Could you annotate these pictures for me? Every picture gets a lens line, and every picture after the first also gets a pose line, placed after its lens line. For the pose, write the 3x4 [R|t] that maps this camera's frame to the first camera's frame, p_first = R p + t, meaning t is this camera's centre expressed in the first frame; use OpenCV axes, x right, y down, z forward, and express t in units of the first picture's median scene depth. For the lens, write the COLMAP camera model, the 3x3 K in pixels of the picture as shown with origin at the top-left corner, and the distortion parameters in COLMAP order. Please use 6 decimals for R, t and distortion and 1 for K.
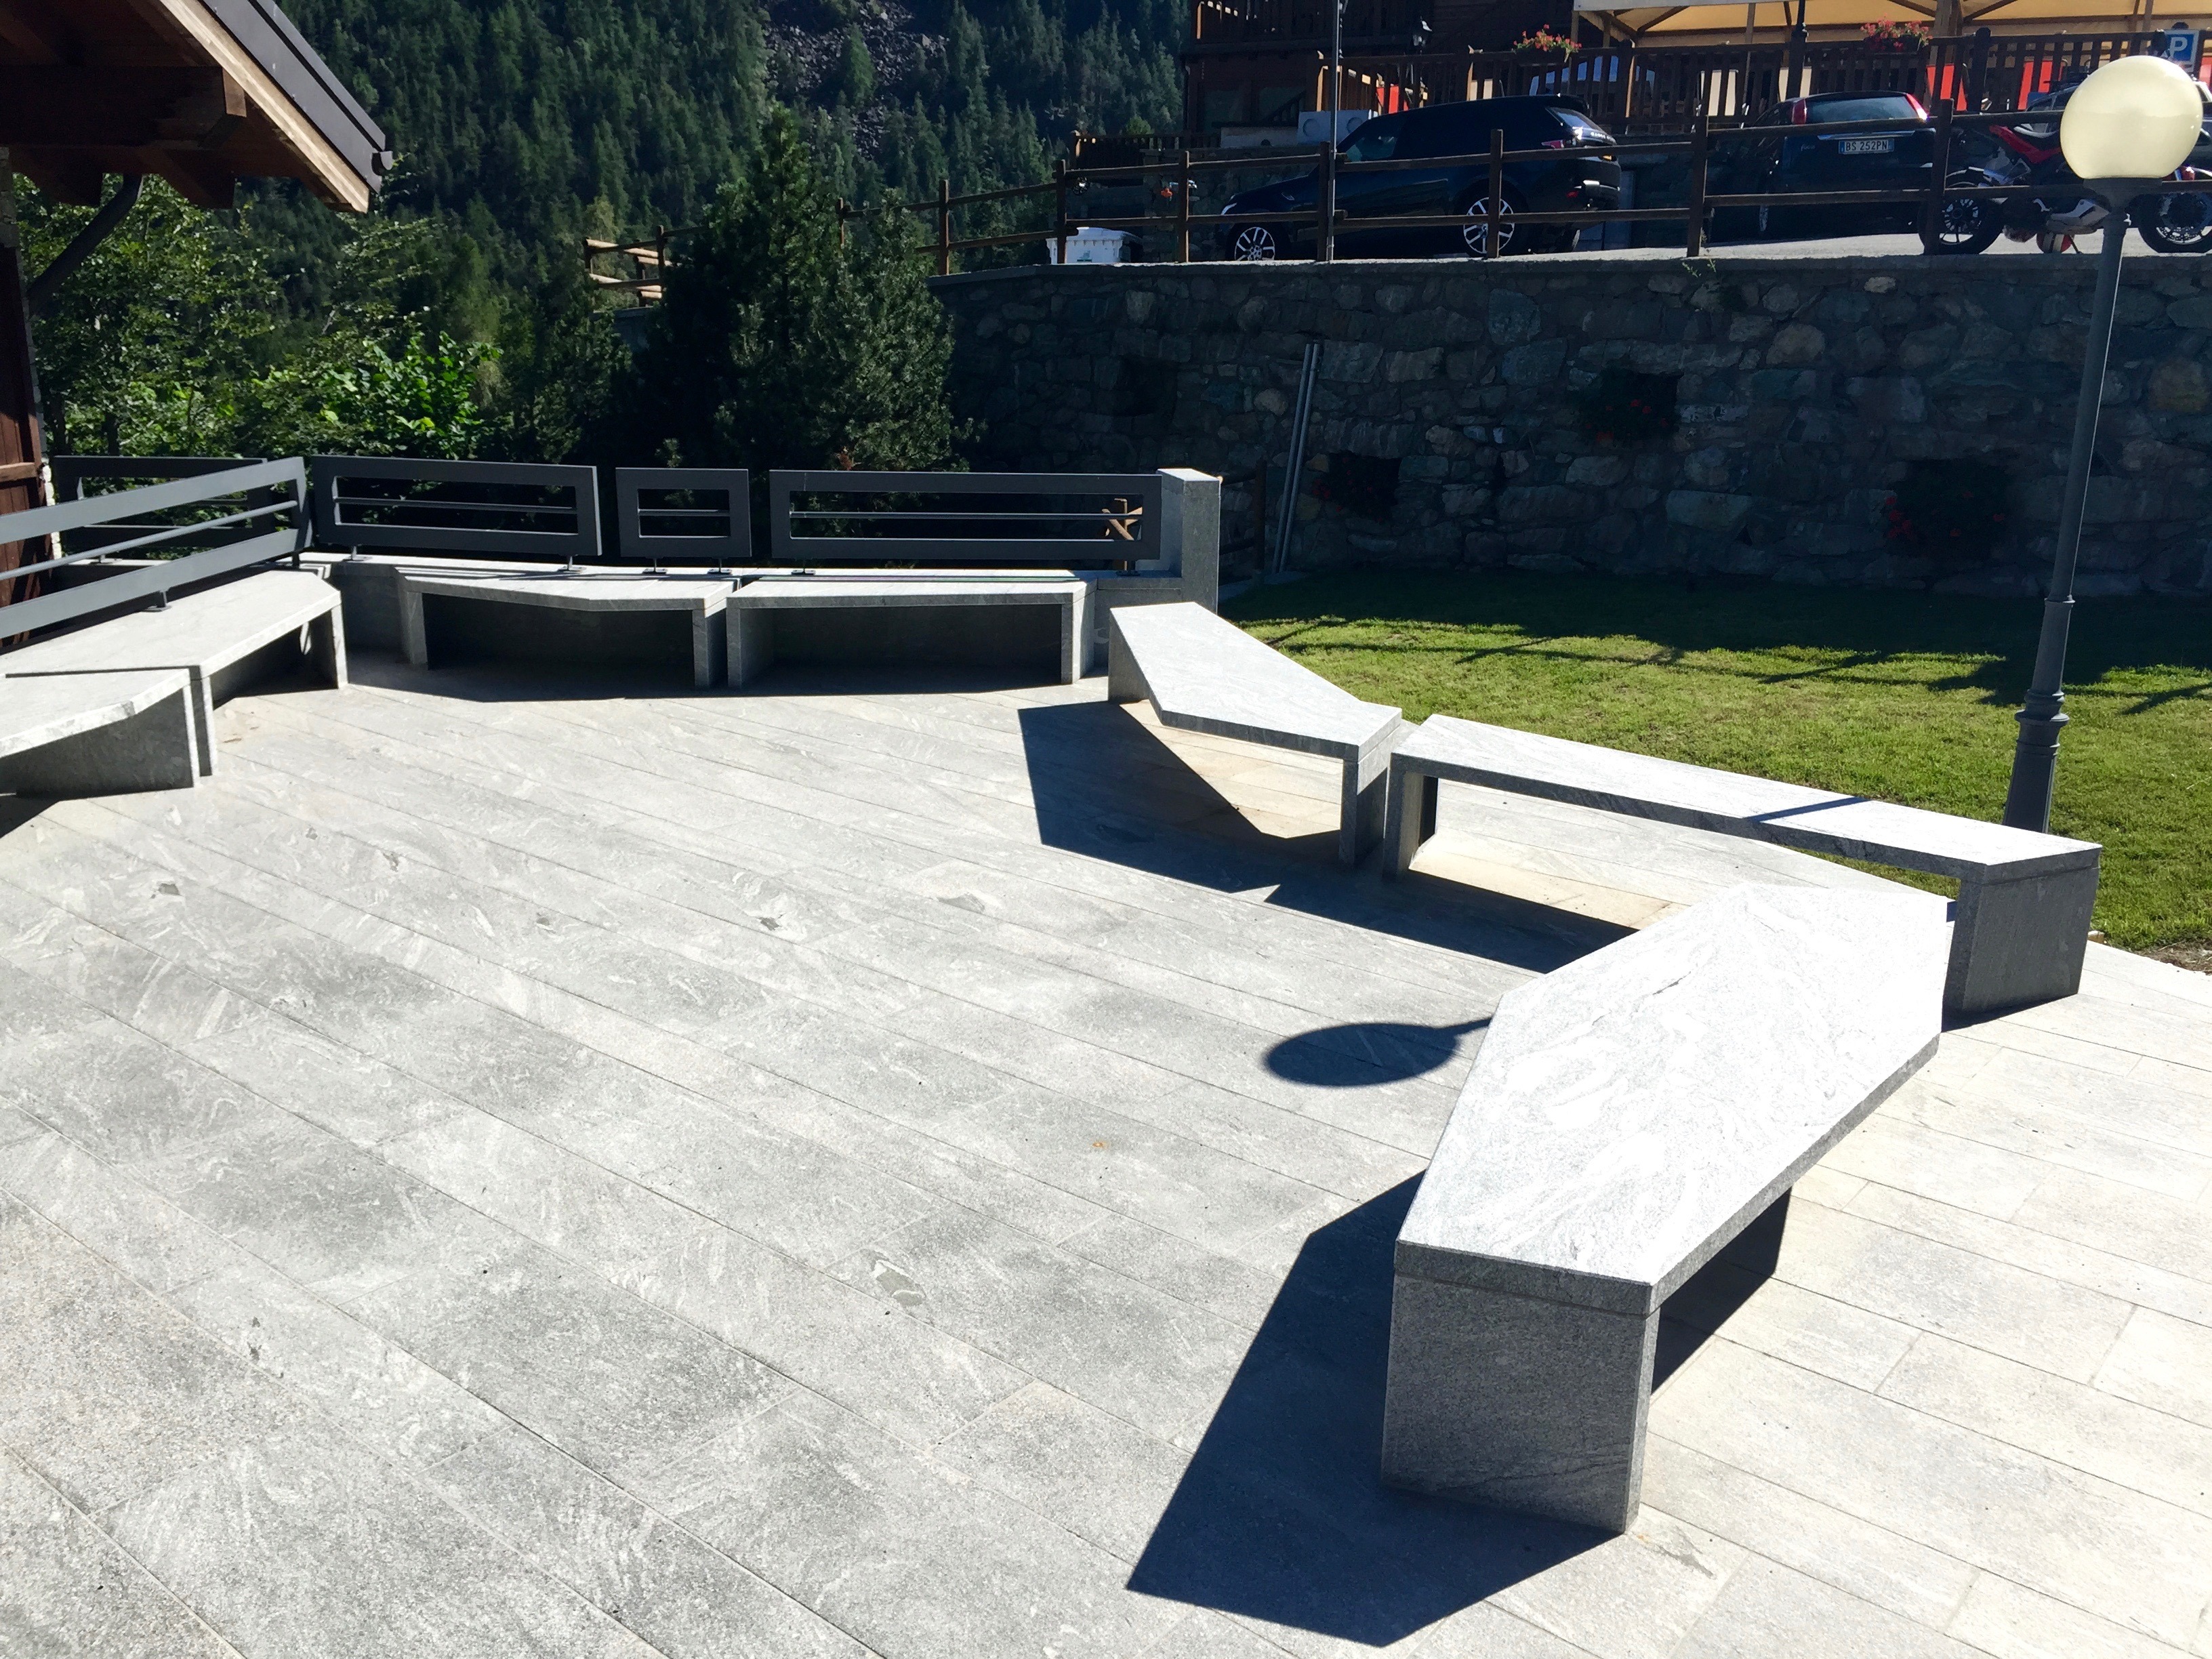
lens RADIAL K [[1883.1, 0, 1106.0], [0, 1883.1, 837.1], [0, 0, 1]] dist [0.094461, -0.124060]
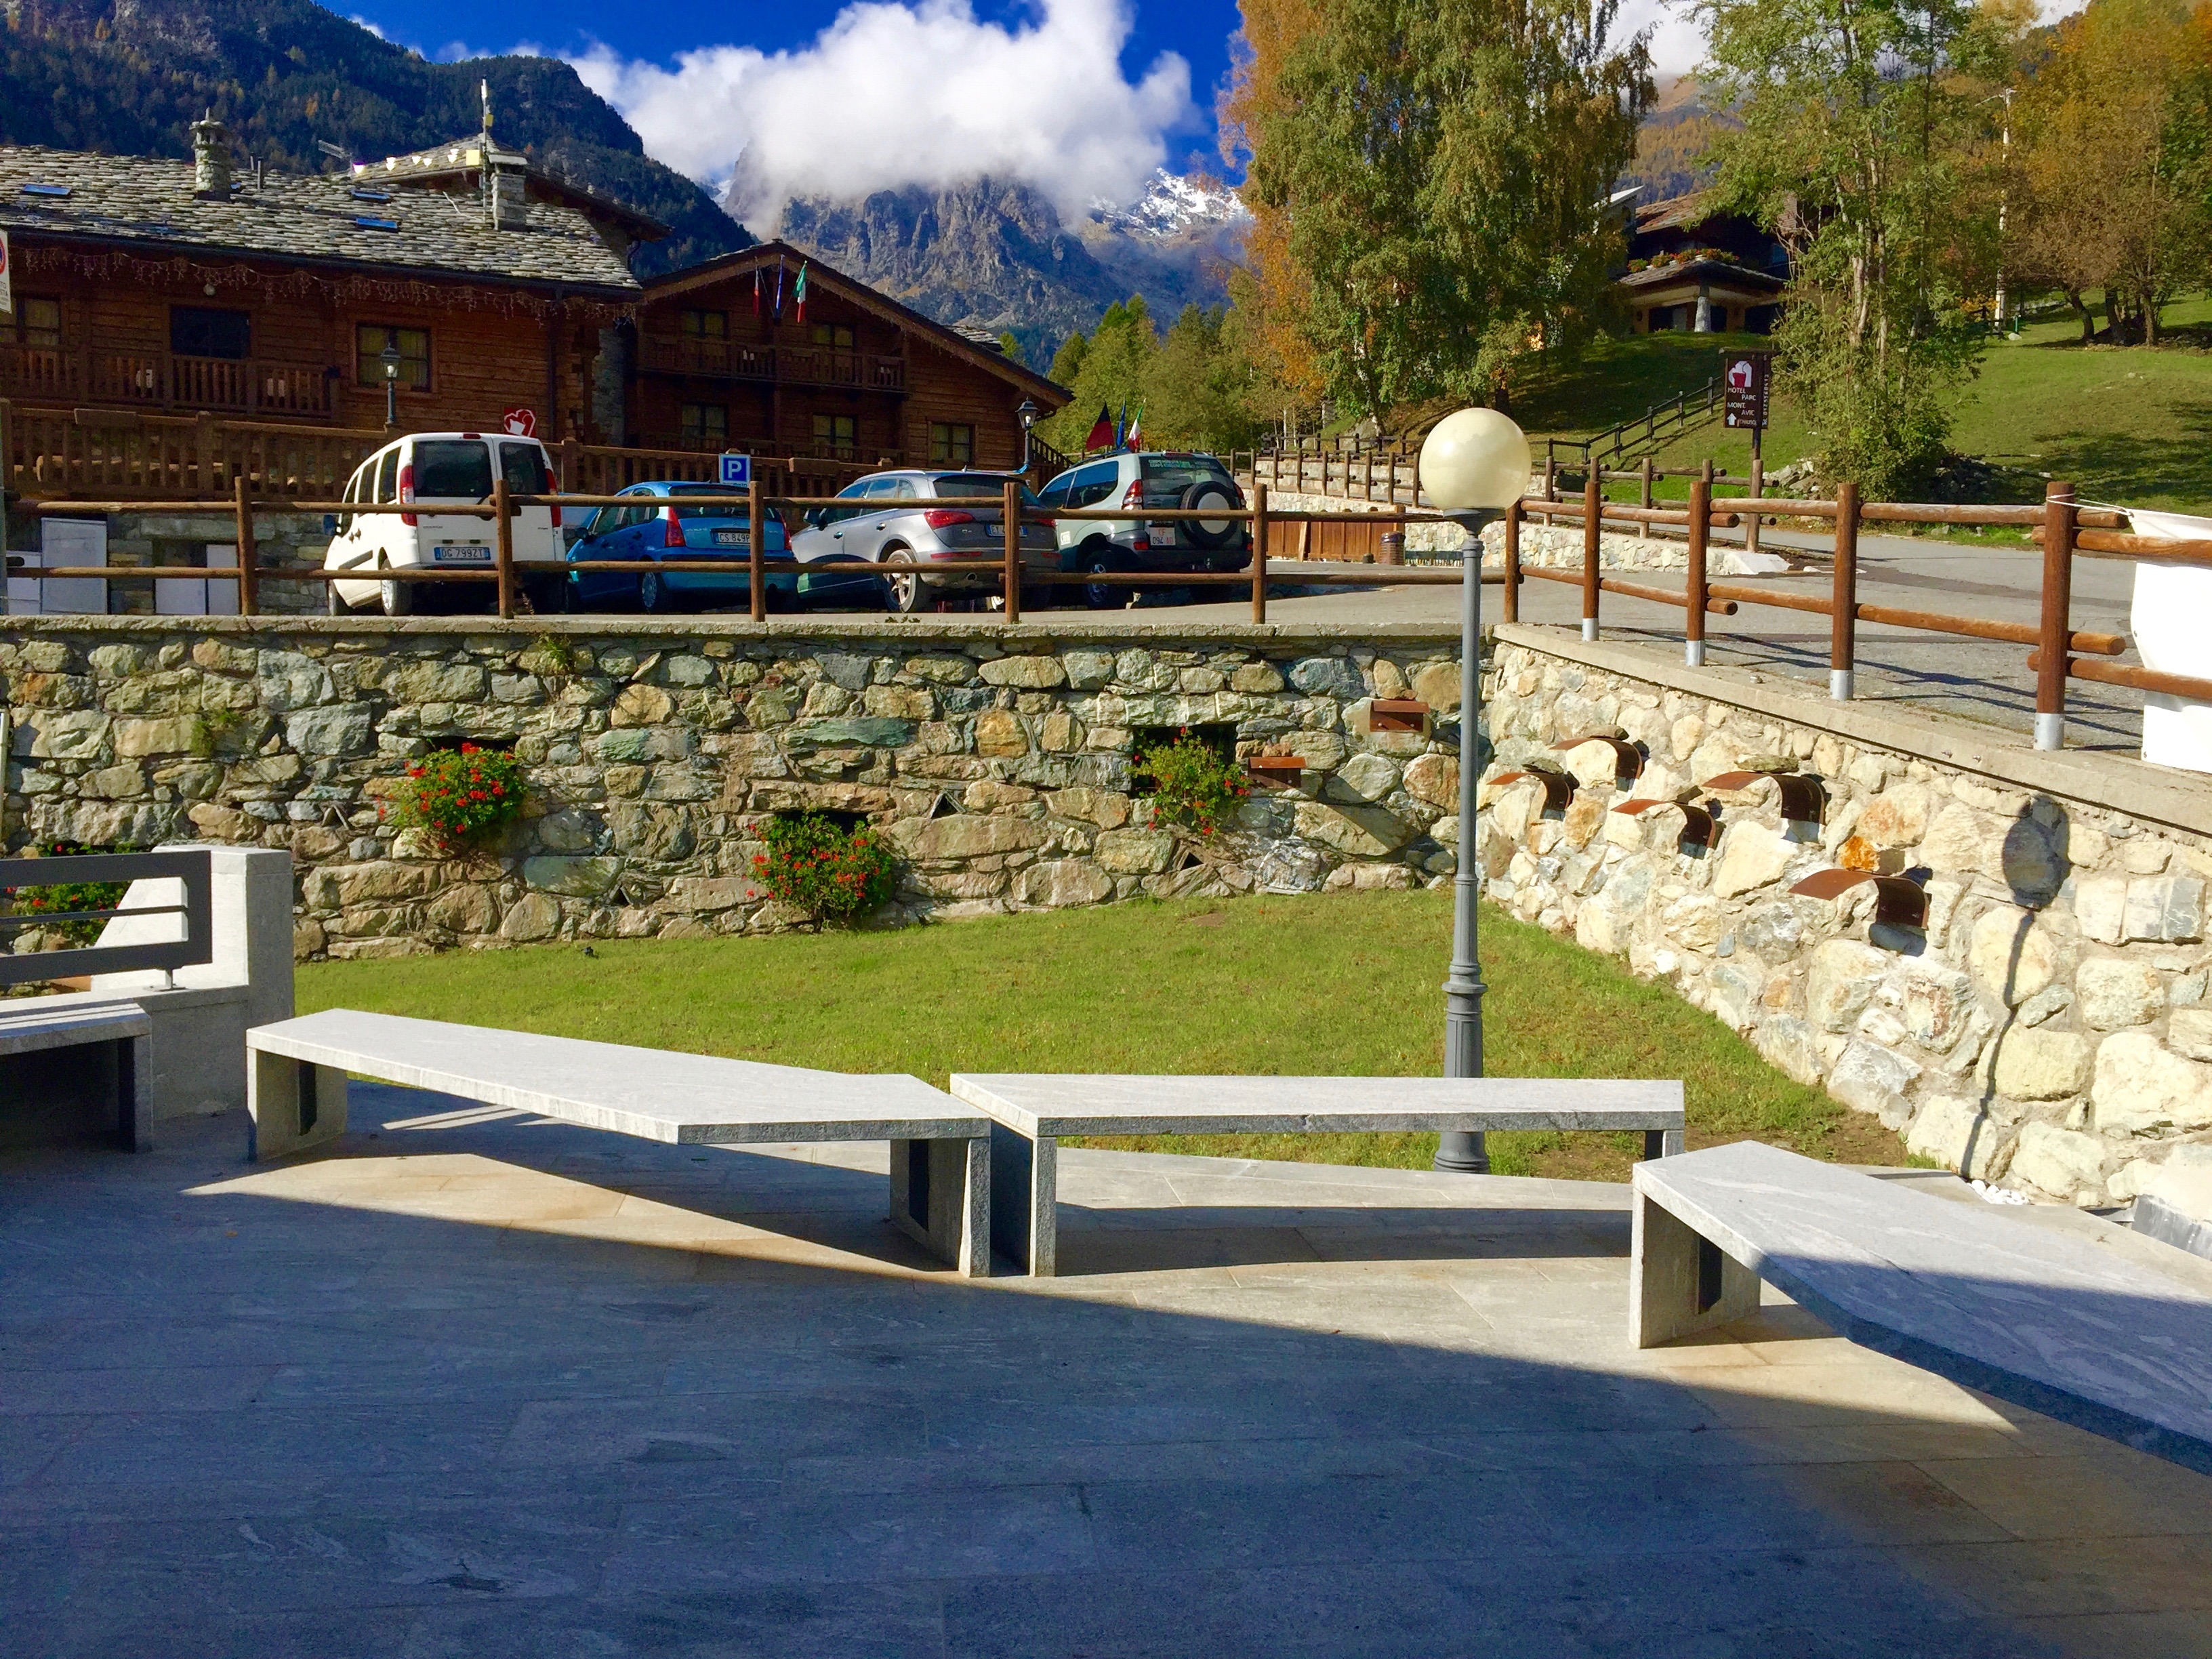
lens RADIAL K [[1883.1, 0, 1106.0], [0, 1883.1, 837.1], [0, 0, 1]] dist [0.094461, -0.124060]
pose [[0.686589, -0.056375, 0.724856, -0.414790], [0.202707, 0.972298, -0.116386, -0.061174], [-0.698215, 0.226843, 0.678997, 0.393403]]
